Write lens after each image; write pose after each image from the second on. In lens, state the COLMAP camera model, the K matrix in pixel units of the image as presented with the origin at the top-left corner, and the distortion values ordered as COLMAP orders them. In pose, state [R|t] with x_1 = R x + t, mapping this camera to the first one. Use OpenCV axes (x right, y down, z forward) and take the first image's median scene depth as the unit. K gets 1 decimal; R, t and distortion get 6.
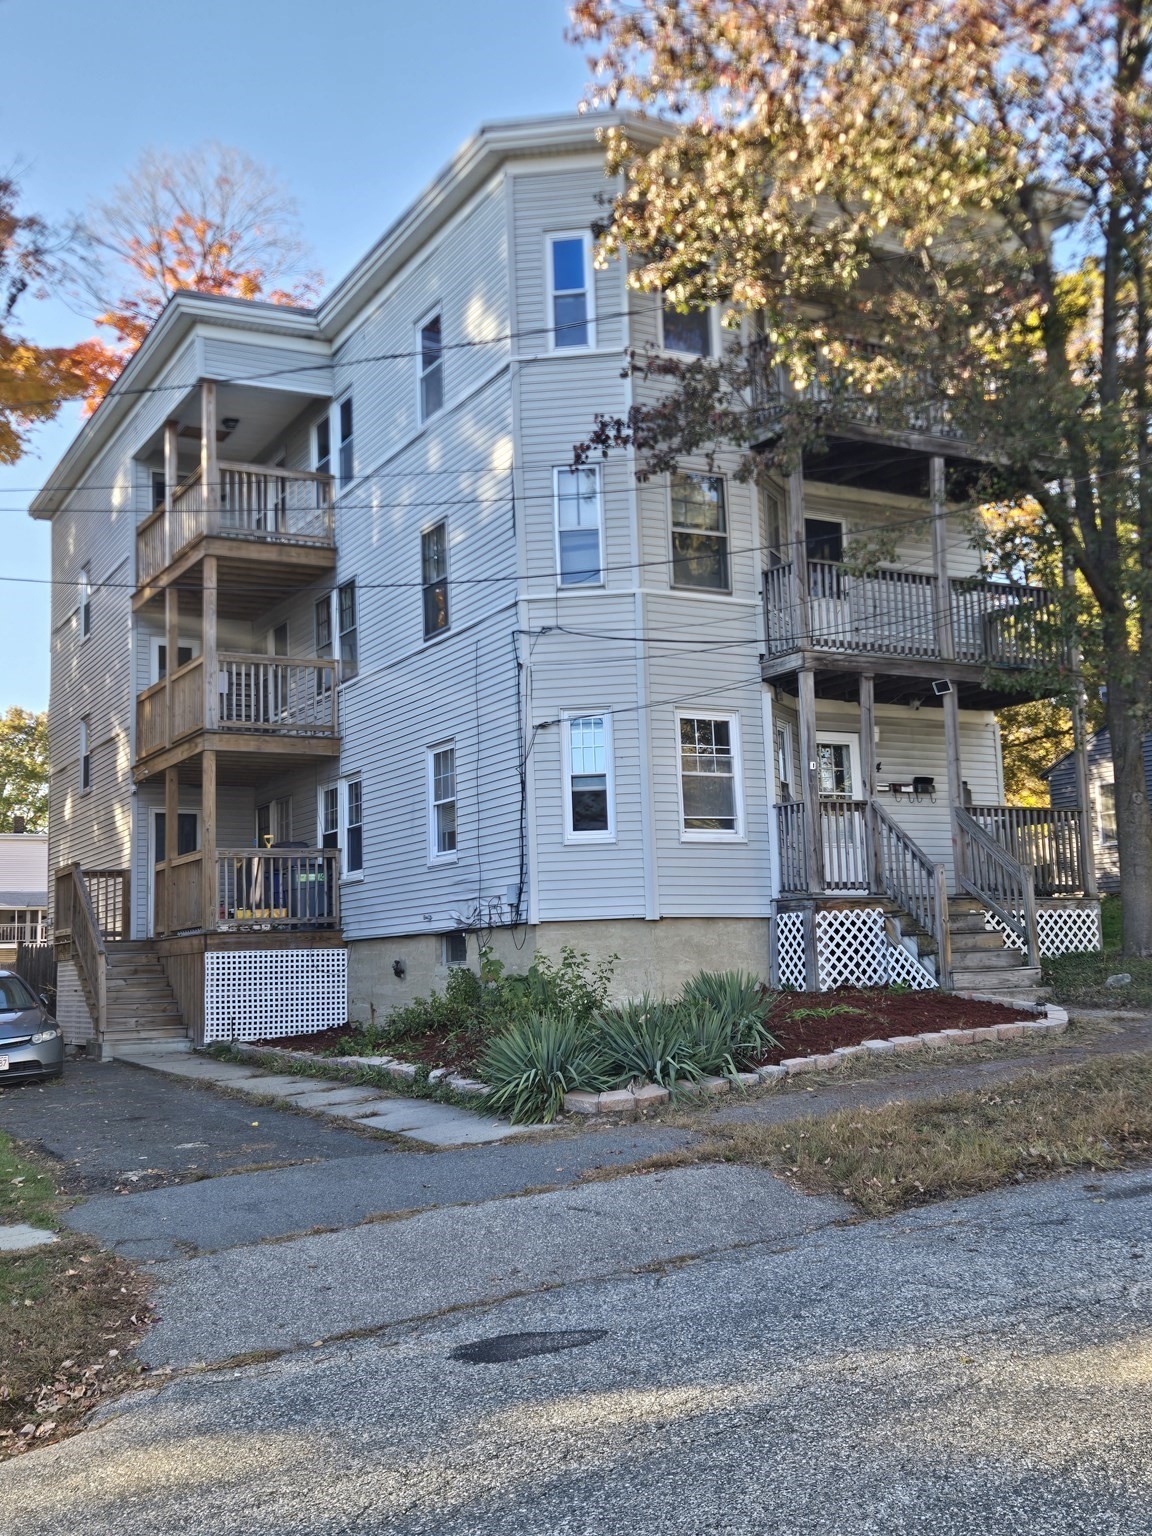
lens RADIAL K [[1218.4, 0, 576.3], [0, 1218.4, 841.4], [0, 0, 1]] dist [0.057179, -0.002145]
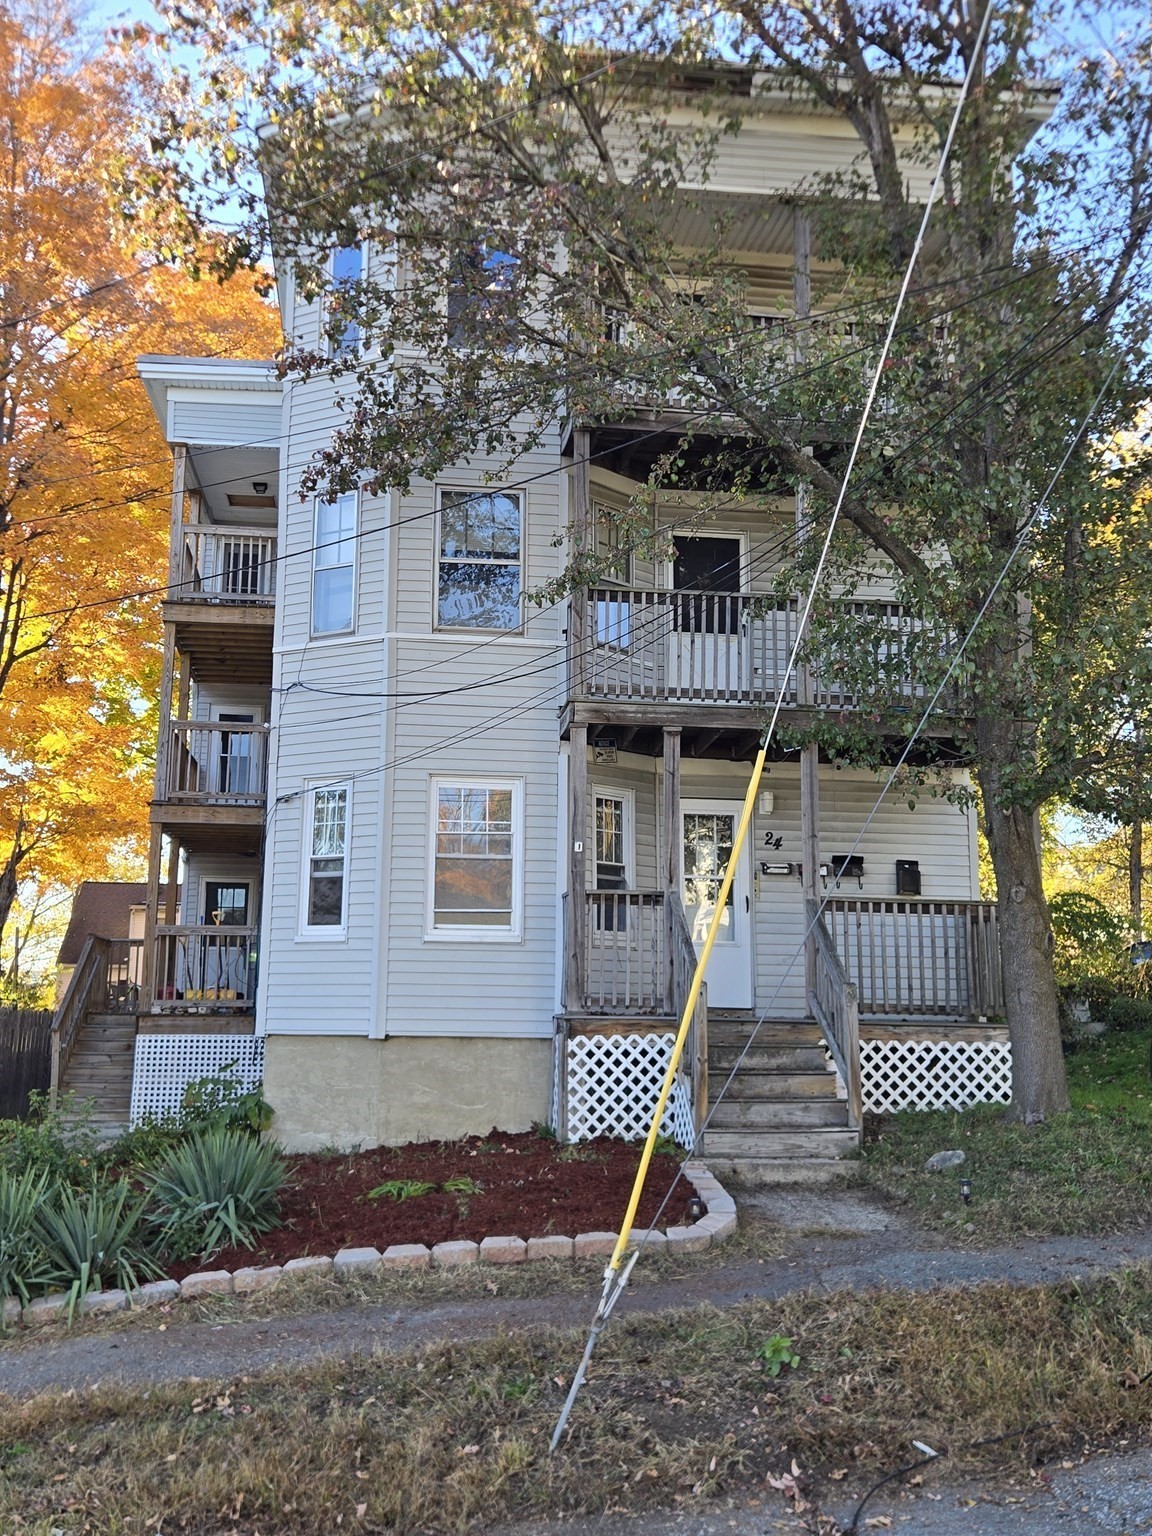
lens RADIAL K [[1218.4, 0, 576.3], [0, 1218.4, 841.4], [0, 0, 1]] dist [0.057179, -0.002145]
pose [[0.953517, -0.001555, -0.301335, 0.424666], [-0.011154, 0.999119, -0.040451, -0.033999], [0.301132, 0.041932, 0.952660, 0.256472]]
